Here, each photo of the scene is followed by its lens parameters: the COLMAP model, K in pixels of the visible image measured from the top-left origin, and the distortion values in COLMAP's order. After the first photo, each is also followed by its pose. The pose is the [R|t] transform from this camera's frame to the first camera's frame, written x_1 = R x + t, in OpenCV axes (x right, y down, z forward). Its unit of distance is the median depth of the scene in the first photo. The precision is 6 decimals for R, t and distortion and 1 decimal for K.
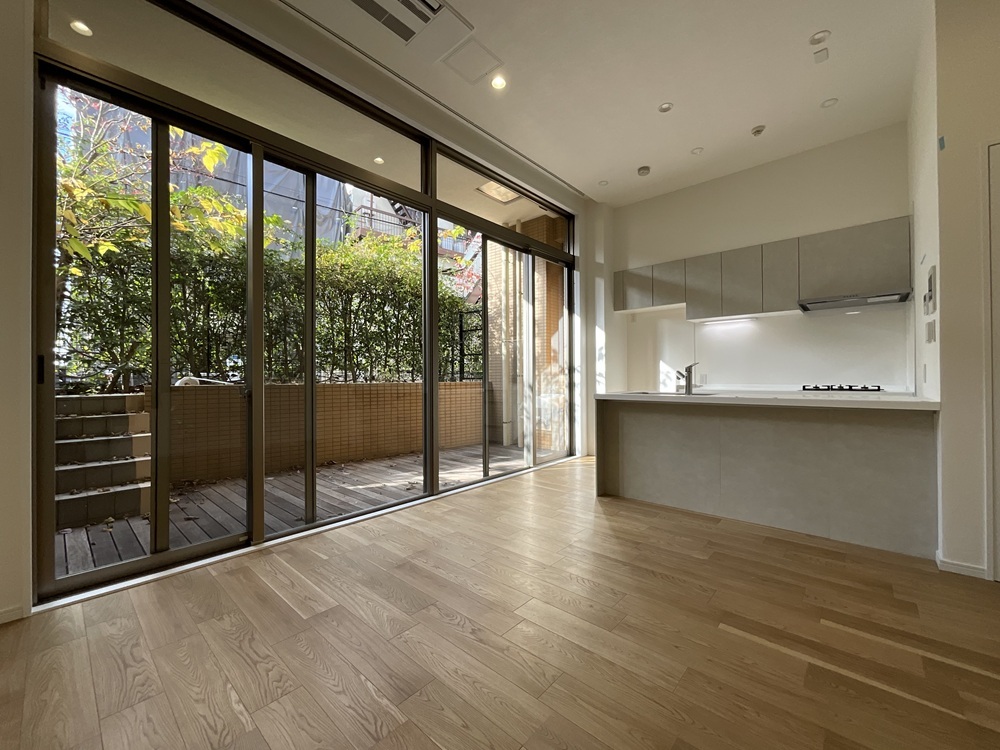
lens RADIAL K [[405.2, 0, 501.9], [0, 405.2, 375.6], [0, 0, 1]] dist [0.000161, -0.000614]
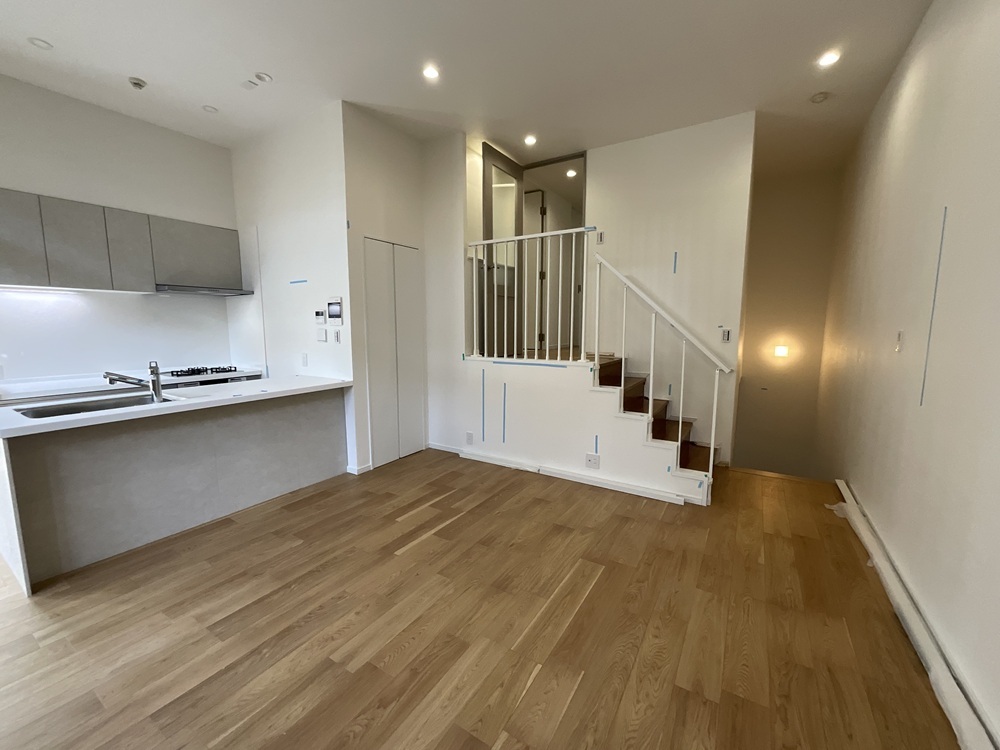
lens RADIAL K [[405.2, 0, 501.9], [0, 405.2, 375.6], [0, 0, 1]] dist [0.000161, -0.000614]
pose [[-0.172022, -0.115975, 0.978242, -0.327118], [-0.005040, 0.993136, 0.116854, -0.074215], [-0.985080, 0.015171, -0.171426, 0.314183]]
